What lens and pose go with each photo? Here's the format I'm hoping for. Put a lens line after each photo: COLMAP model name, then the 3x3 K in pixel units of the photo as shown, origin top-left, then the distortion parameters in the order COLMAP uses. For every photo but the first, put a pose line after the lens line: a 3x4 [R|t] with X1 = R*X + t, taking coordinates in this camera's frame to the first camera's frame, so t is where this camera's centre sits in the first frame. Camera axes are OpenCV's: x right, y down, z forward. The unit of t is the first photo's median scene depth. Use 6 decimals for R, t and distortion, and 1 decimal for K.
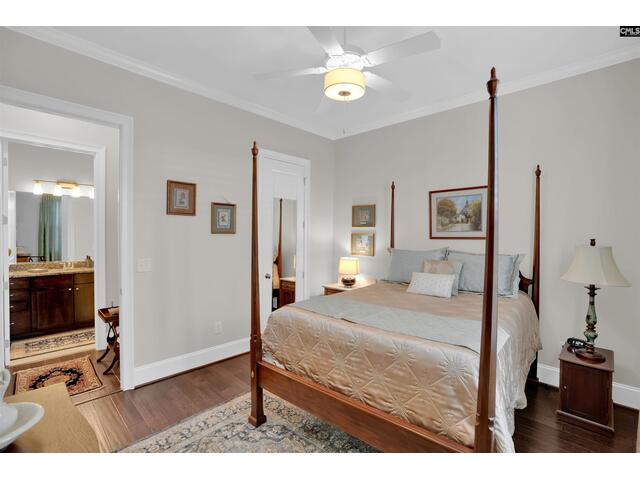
lens RADIAL K [[298.4, 0, 320.5], [0, 298.4, 236.4], [0, 0, 1]] dist [-0.071316, 0.027194]
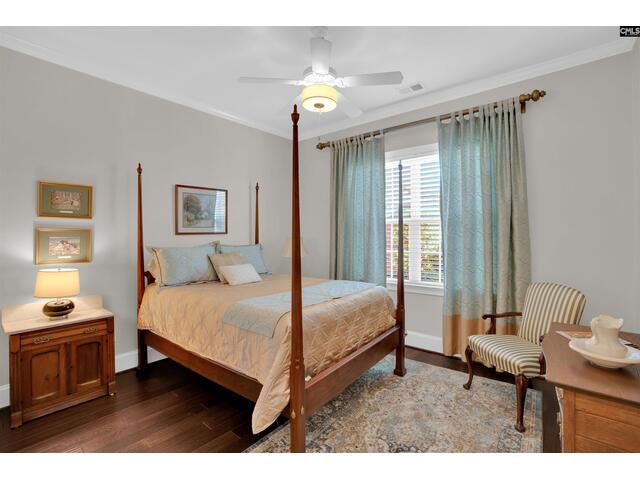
lens RADIAL K [[298.4, 0, 320.5], [0, 298.4, 236.4], [0, 0, 1]] dist [-0.071316, 0.027194]
pose [[-0.060202, -0.012421, 0.998109, -0.606344], [0.014523, 0.999806, 0.013318, 0.007753], [-0.998081, 0.015297, -0.060010, 0.614147]]
